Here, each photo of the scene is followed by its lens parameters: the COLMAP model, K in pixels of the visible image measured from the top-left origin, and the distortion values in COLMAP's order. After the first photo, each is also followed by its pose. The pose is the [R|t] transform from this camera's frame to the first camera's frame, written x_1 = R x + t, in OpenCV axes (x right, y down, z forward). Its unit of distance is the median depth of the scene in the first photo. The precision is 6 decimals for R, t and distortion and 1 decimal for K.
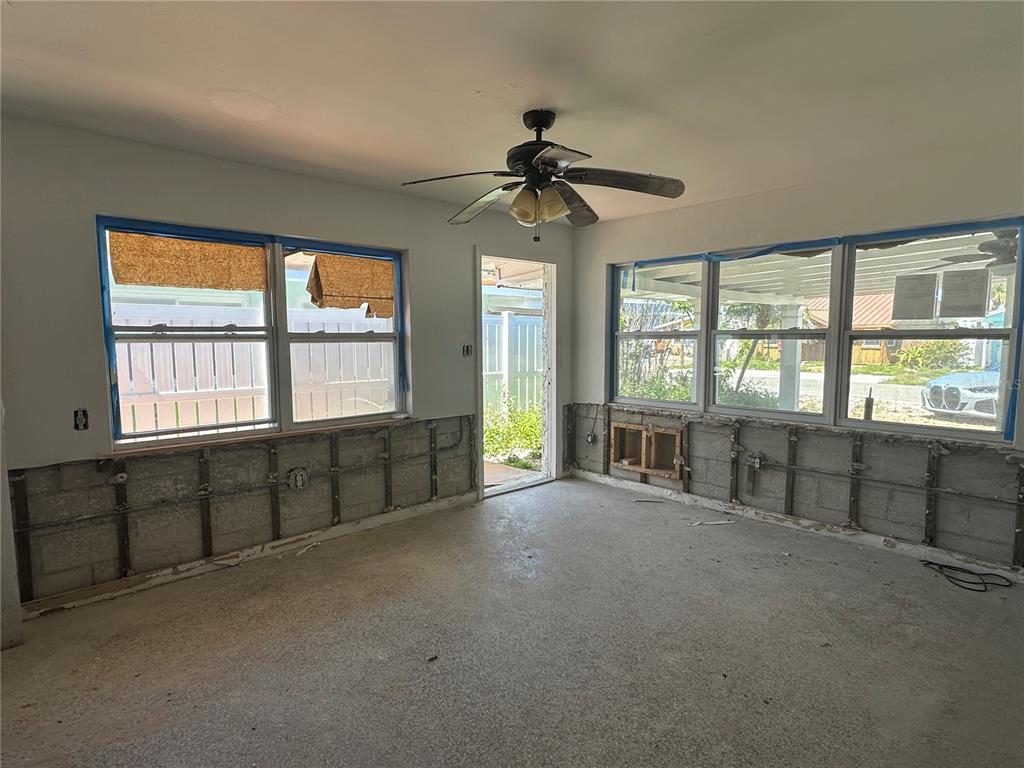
lens RADIAL K [[563.3, 0, 512.0], [0, 563.3, 384.0], [0, 0, 1]] dist [0.000249, 0.000034]
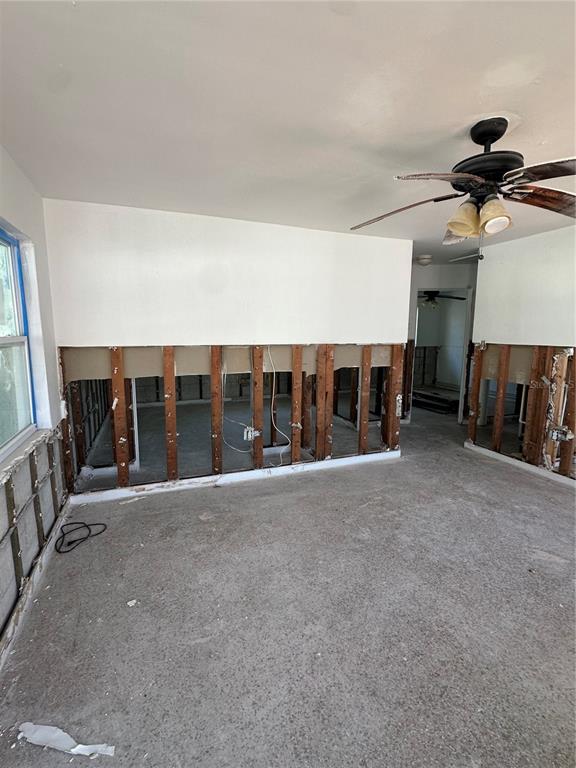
lens RADIAL K [[357.4, 0, 285.4], [0, 357.4, 383.0], [0, 0, 1]] dist [-0.000598, 0.000075]
pose [[-0.925853, -0.056327, 0.373662, 0.115123], [0.031465, 0.973903, 0.224773, -0.179620], [-0.376572, 0.219864, -0.899919, 1.733657]]
